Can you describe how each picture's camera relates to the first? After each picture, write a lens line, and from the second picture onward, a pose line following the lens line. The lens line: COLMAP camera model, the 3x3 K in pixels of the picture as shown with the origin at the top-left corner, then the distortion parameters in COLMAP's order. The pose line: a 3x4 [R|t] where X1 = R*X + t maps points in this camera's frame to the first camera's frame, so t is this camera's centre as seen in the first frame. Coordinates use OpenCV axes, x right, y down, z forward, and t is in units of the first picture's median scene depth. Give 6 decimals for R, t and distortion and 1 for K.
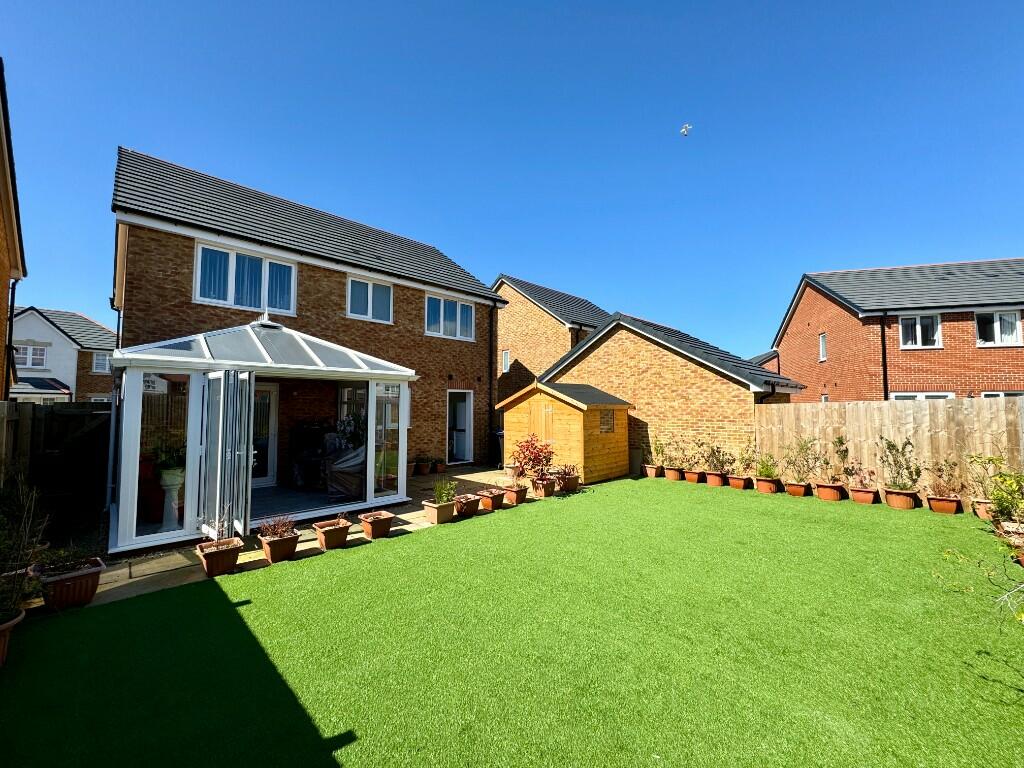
lens RADIAL K [[408.9, 0, 509.9], [0, 408.9, 384.4], [0, 0, 1]] dist [-0.000896, -0.000198]
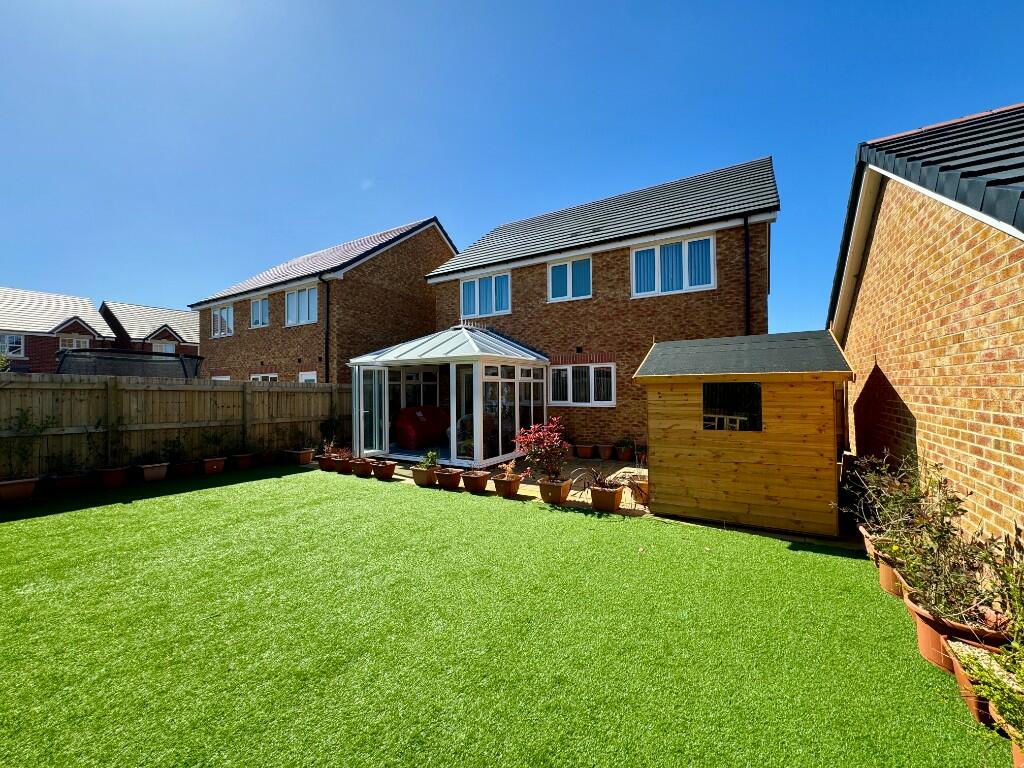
lens RADIAL K [[408.9, 0, 509.9], [0, 408.9, 384.4], [0, 0, 1]] dist [-0.000896, -0.000198]
pose [[0.251468, -0.005393, -0.967851, 0.571228], [0.066658, 0.997707, 0.011760, 0.031388], [0.965567, -0.067472, 0.251251, 0.543344]]
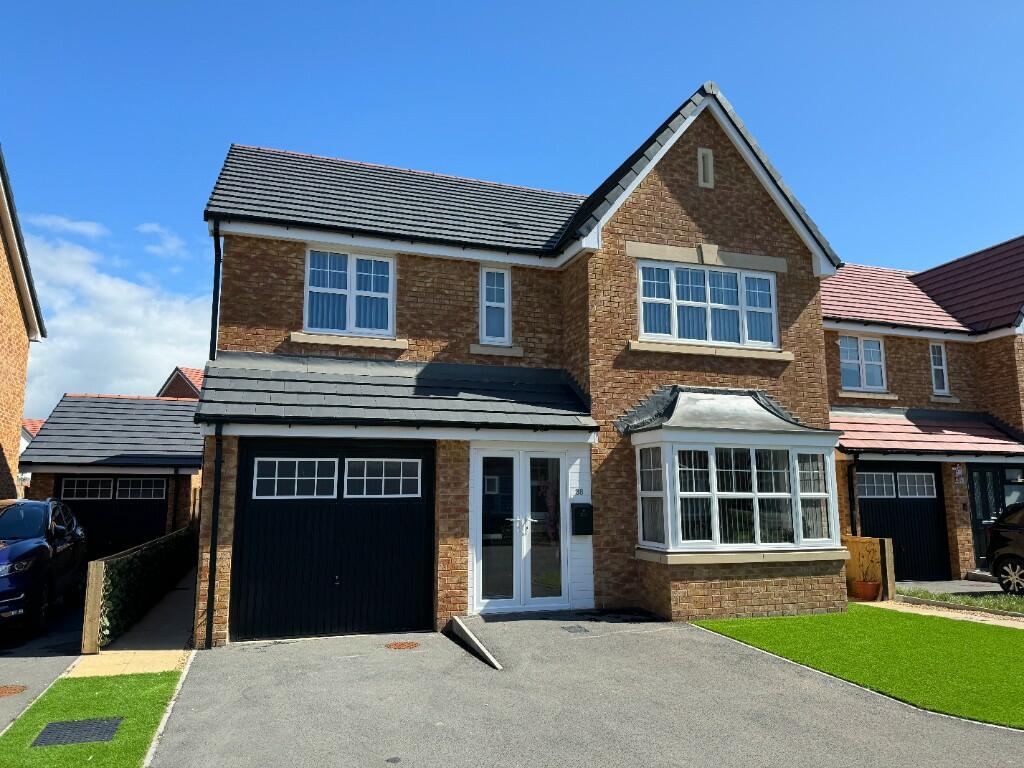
lens RADIAL K [[717.6, 0, 512.0], [0, 717.6, 384.0], [0, 0, 1]] dist [-0.003954, -0.000973]
pose [[0.901089, -0.051560, -0.430559, 0.198112], [0.012448, 0.995572, -0.093170, 0.004765], [0.433456, 0.078595, 0.897741, 0.219788]]
